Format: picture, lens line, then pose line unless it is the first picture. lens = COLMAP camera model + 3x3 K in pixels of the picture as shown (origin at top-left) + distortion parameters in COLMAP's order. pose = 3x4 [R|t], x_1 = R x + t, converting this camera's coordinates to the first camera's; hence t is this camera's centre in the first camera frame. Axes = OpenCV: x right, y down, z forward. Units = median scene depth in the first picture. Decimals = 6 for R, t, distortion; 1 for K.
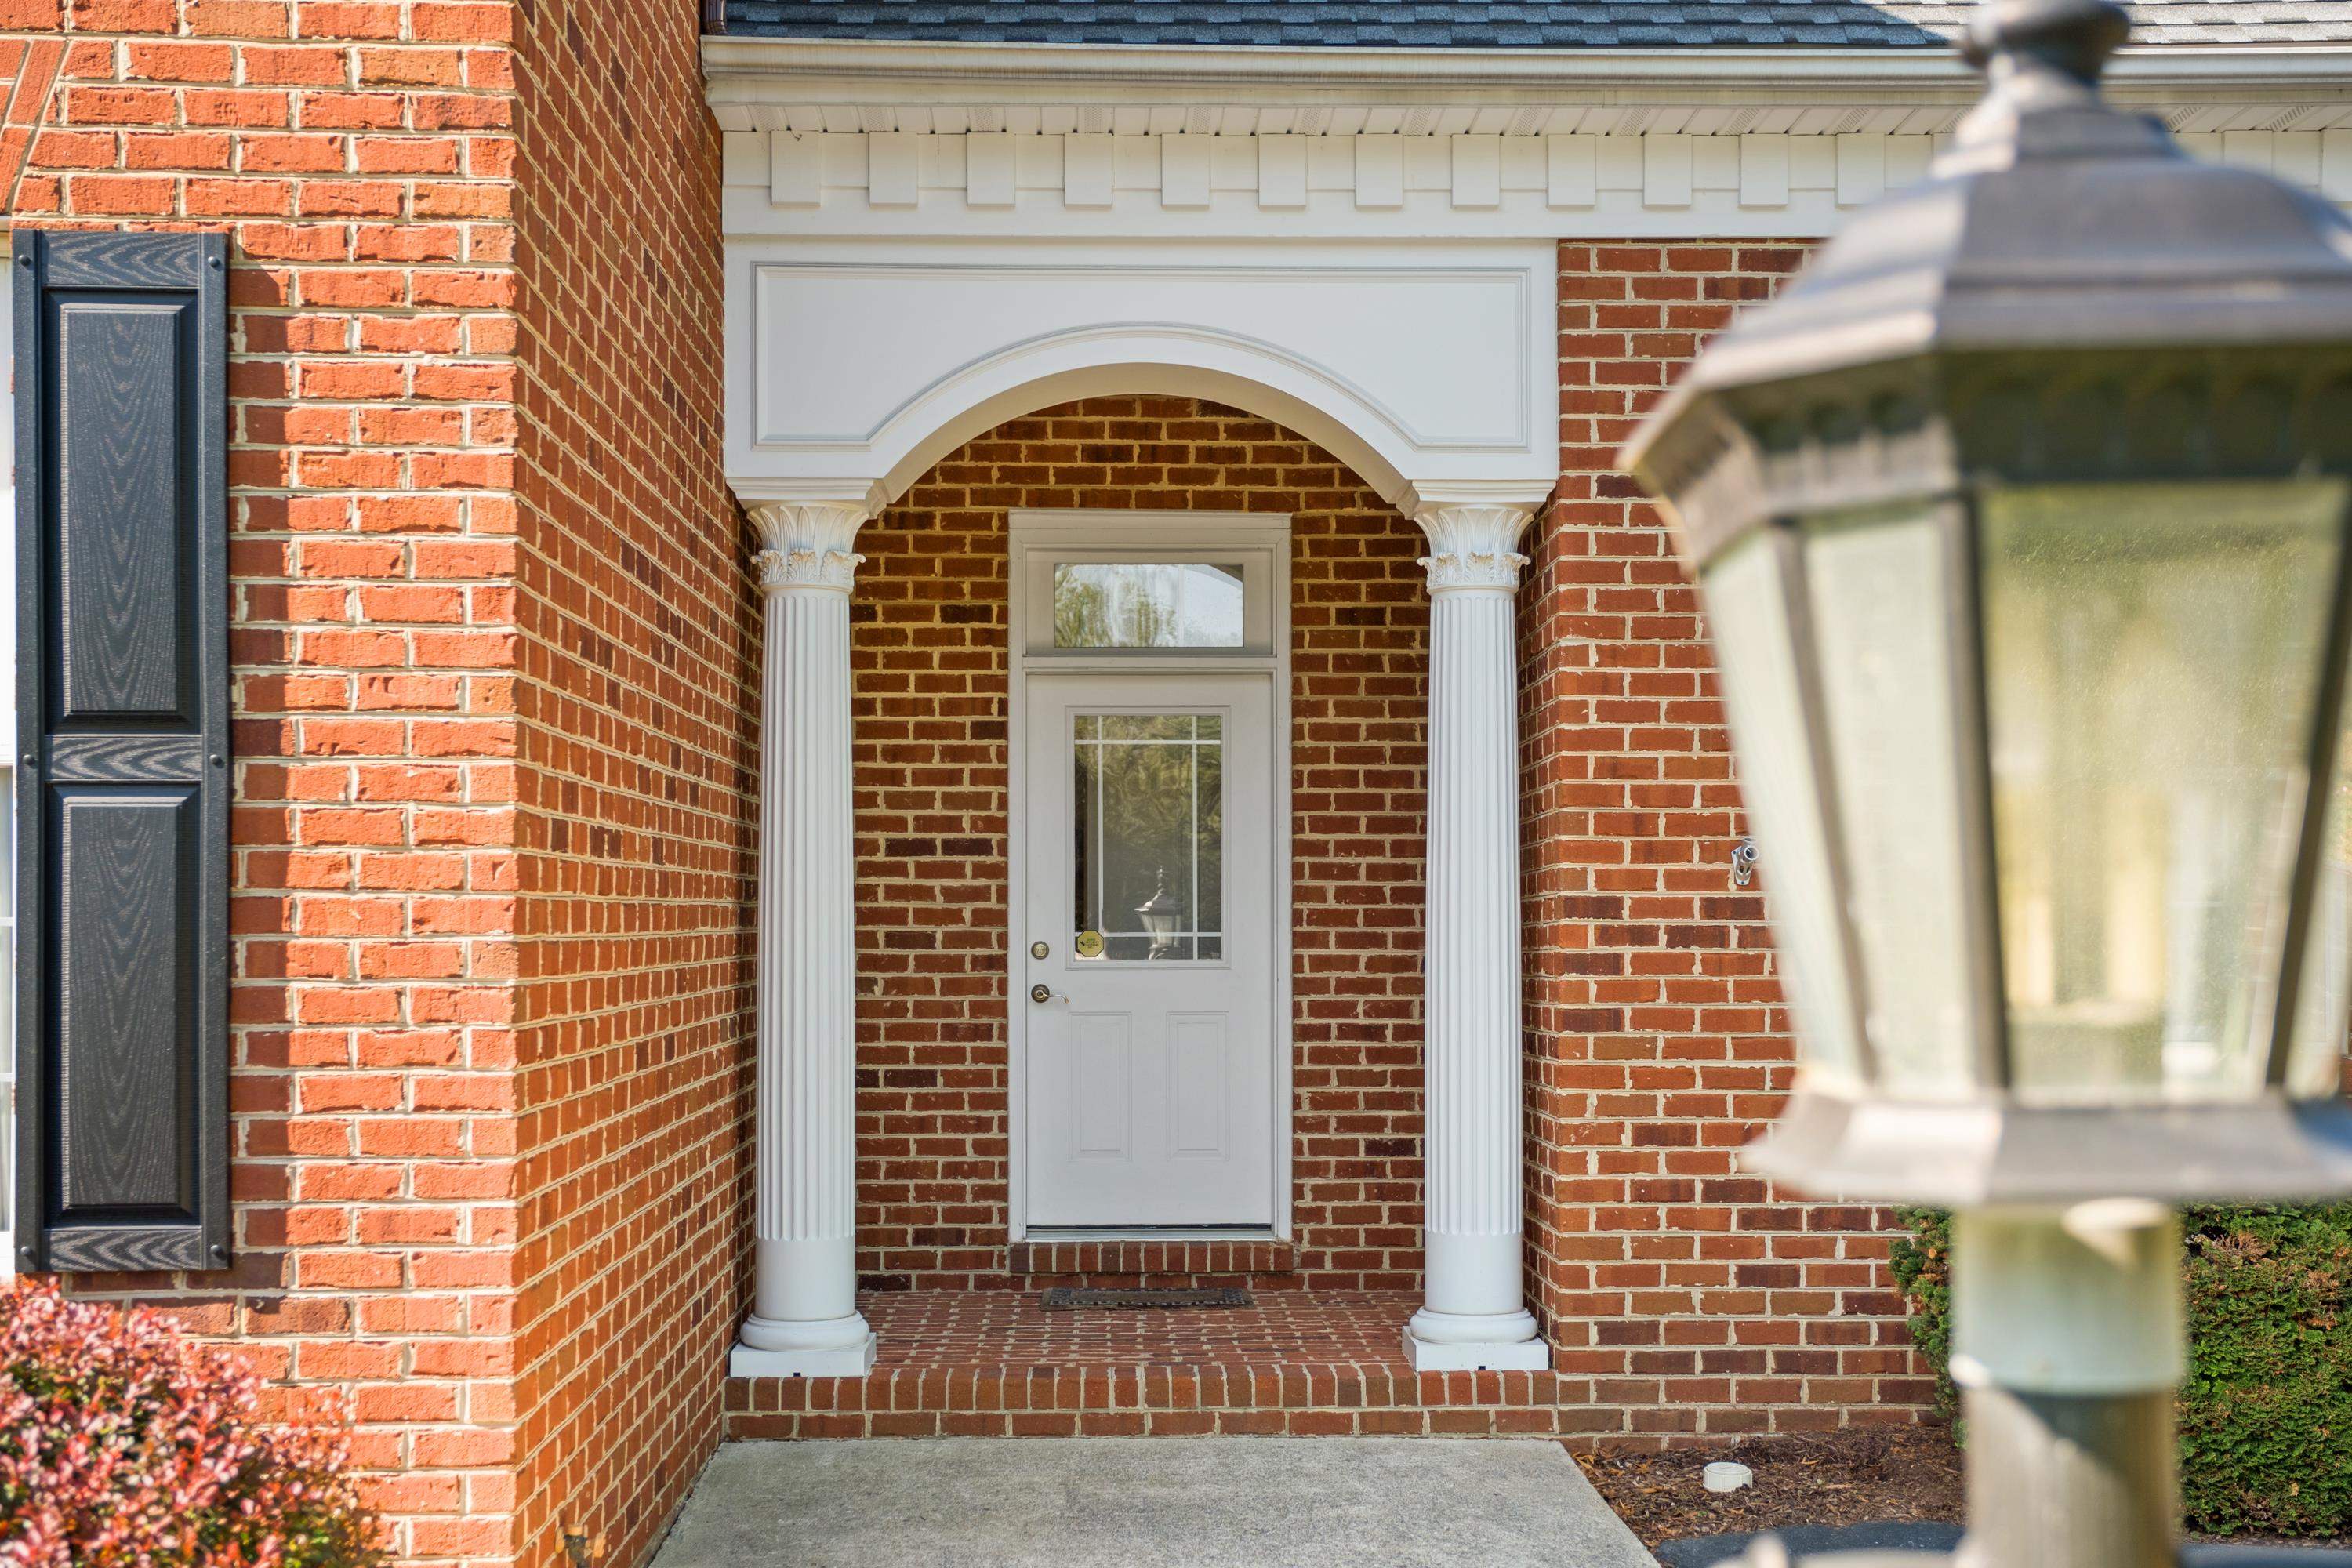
lens RADIAL K [[2679.0, 0, 1176.0], [0, 2679.0, 784.0], [0, 0, 1]] dist [0.004416, 0.004878]
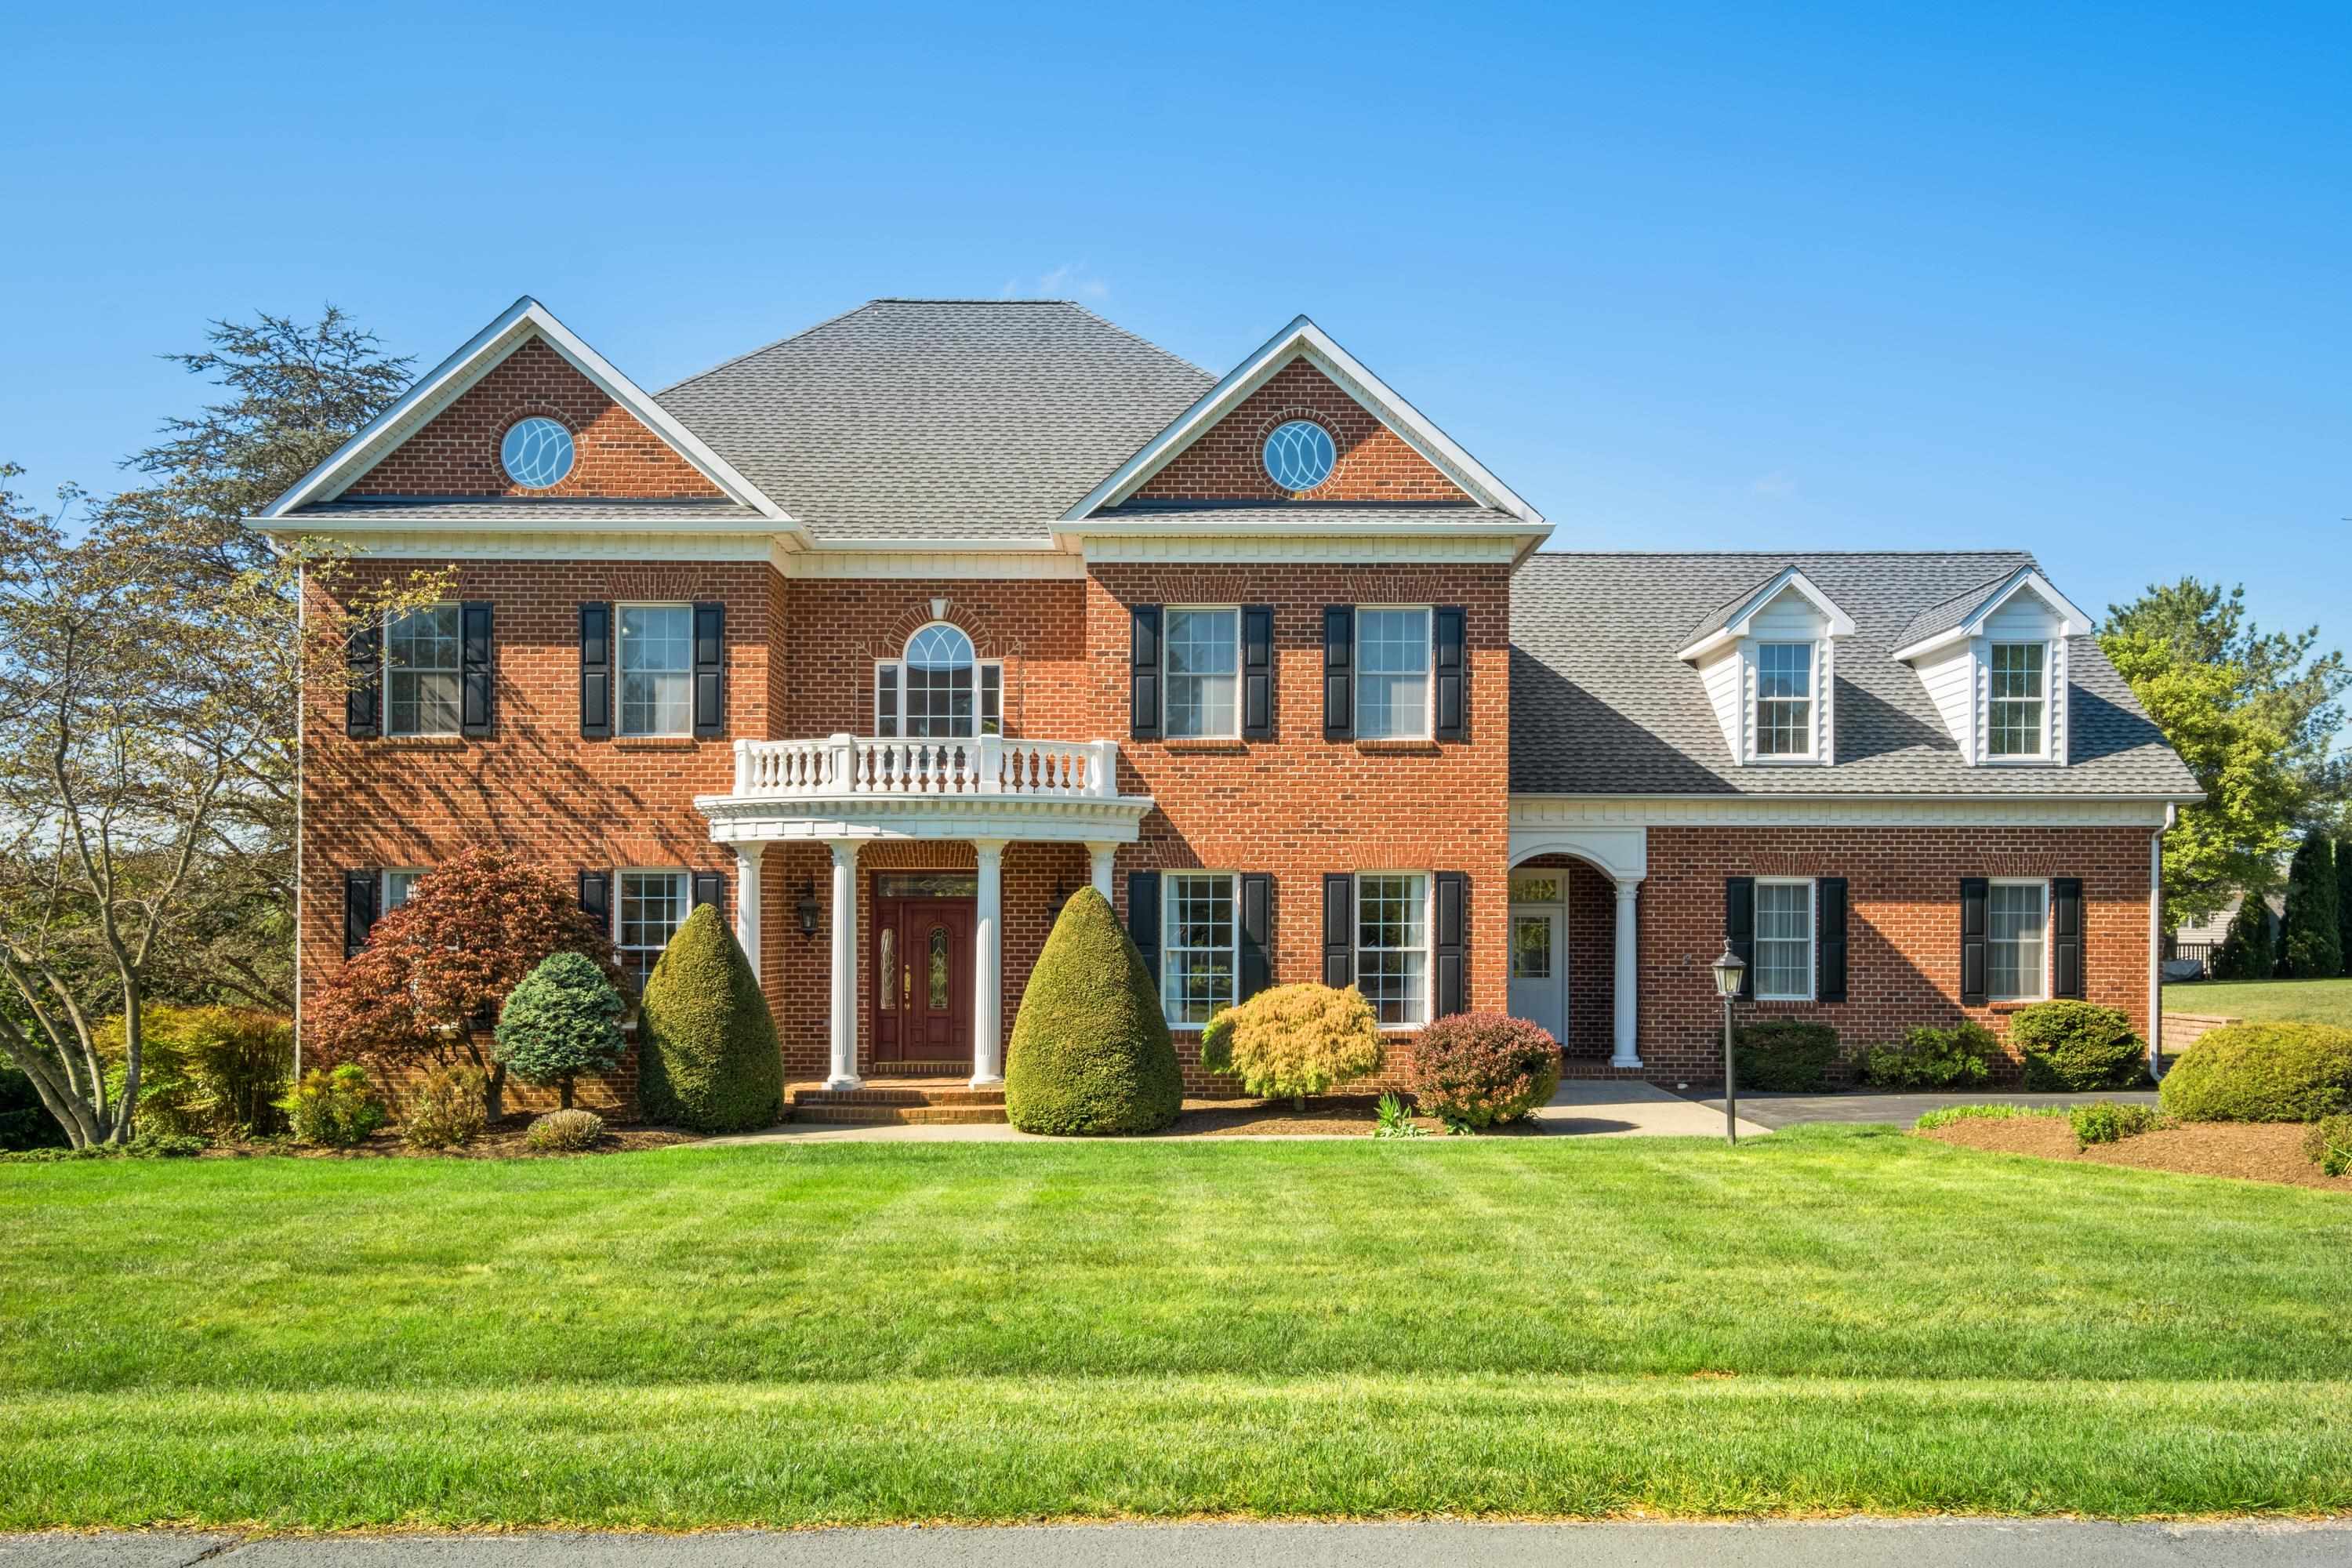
lens RADIAL K [[1875.0, 0, 1149.9], [0, 1875.0, 864.3], [0, 0, 1]] dist [0.059896, 0.002438]
pose [[0.999684, 0.003746, -0.024868, -0.644403], [-0.003508, 0.999948, 0.009618, -0.166376], [0.024902, -0.009528, 0.999644, -2.309694]]
